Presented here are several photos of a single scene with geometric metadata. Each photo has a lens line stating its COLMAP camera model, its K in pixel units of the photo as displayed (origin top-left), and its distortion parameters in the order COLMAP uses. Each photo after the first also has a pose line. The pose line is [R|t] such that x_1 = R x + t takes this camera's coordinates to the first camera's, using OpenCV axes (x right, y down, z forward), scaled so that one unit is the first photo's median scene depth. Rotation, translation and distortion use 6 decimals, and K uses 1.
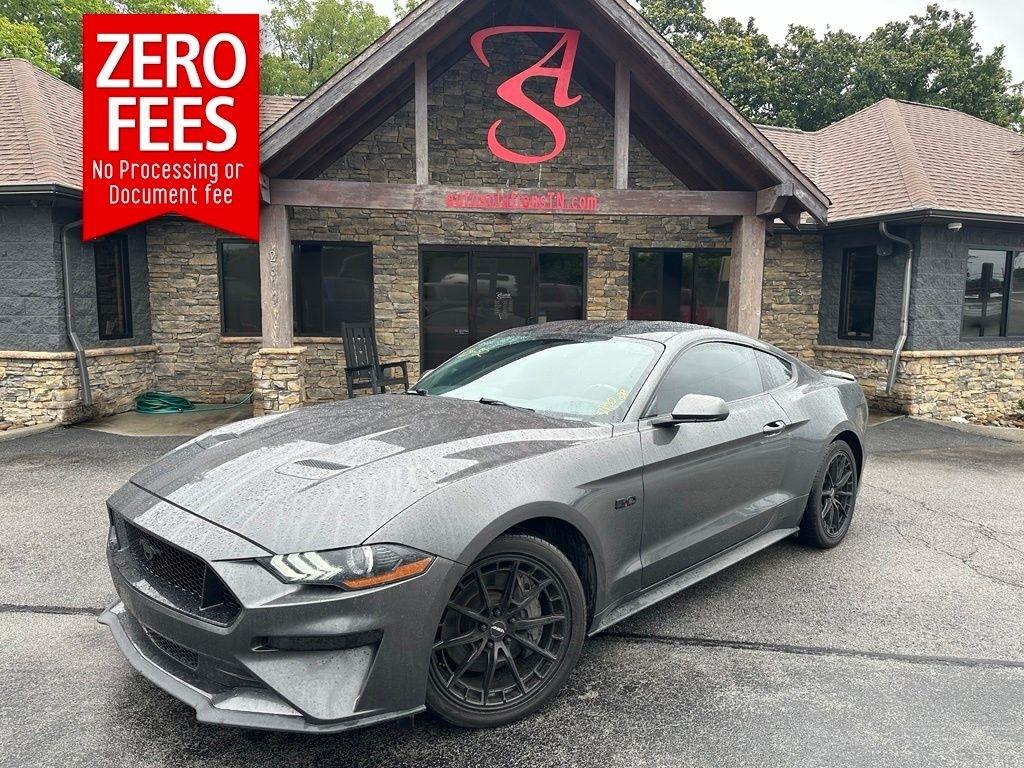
lens RADIAL K [[771.4, 0, 515.9], [0, 771.4, 383.8], [0, 0, 1]] dist [0.045142, -0.042752]
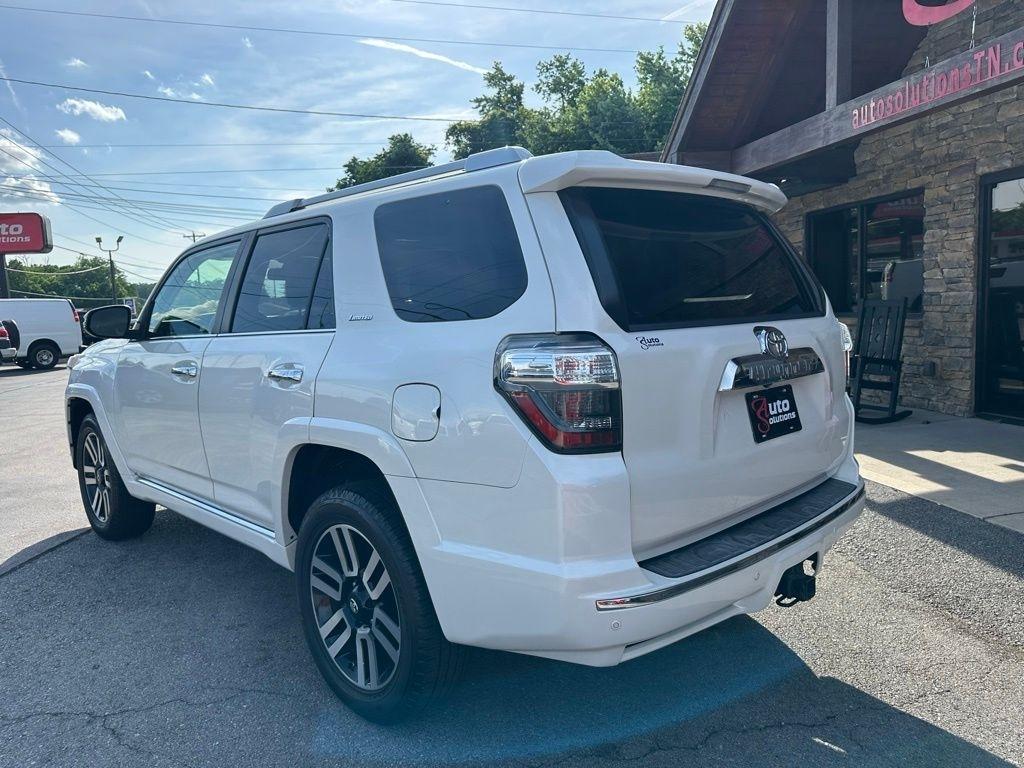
lens RADIAL K [[781.5, 0, 511.6], [0, 781.5, 389.6], [0, 0, 1]] dist [-0.001251, -0.002706]
pose [[-0.006871, 0.099691, -0.994995, 0.617001], [-0.054785, 0.993486, 0.099919, -0.051771], [0.998475, 0.055197, -0.001365, 0.699064]]
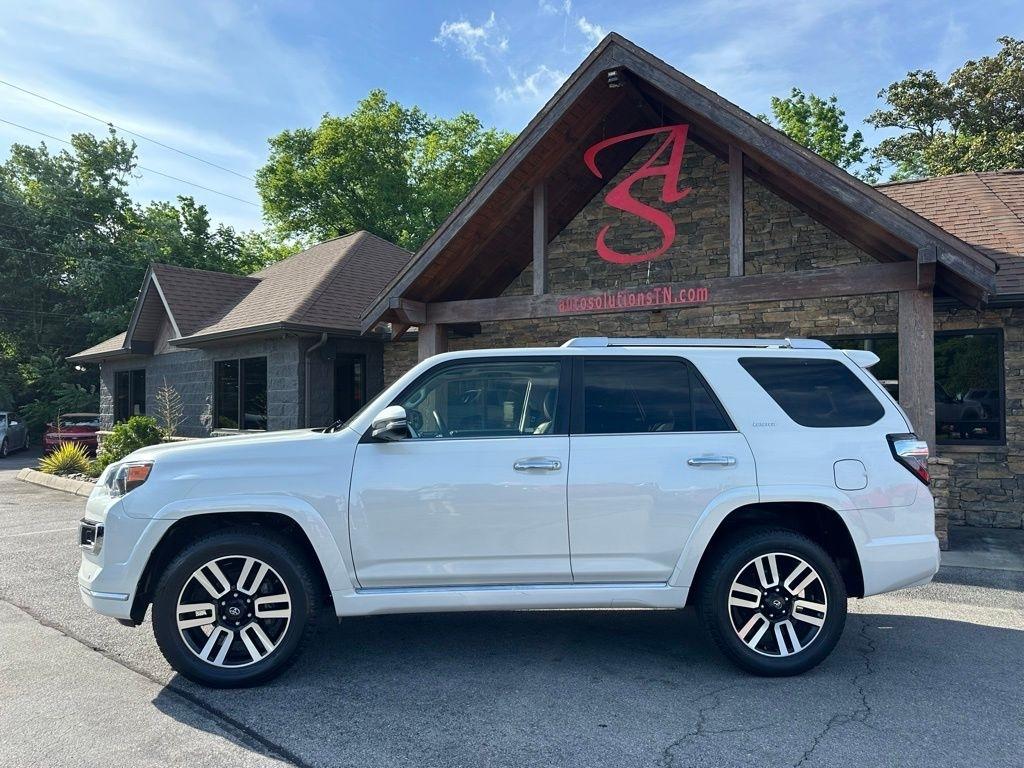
lens RADIAL K [[771.4, 0, 508.3], [0, 771.4, 381.6], [0, 0, 1]] dist [0.045142, -0.042752]
pose [[0.789925, -0.030545, -0.612442, 0.490890], [-0.053598, 0.991497, -0.118579, -0.005888], [0.610856, 0.126494, 0.781571, 0.141268]]
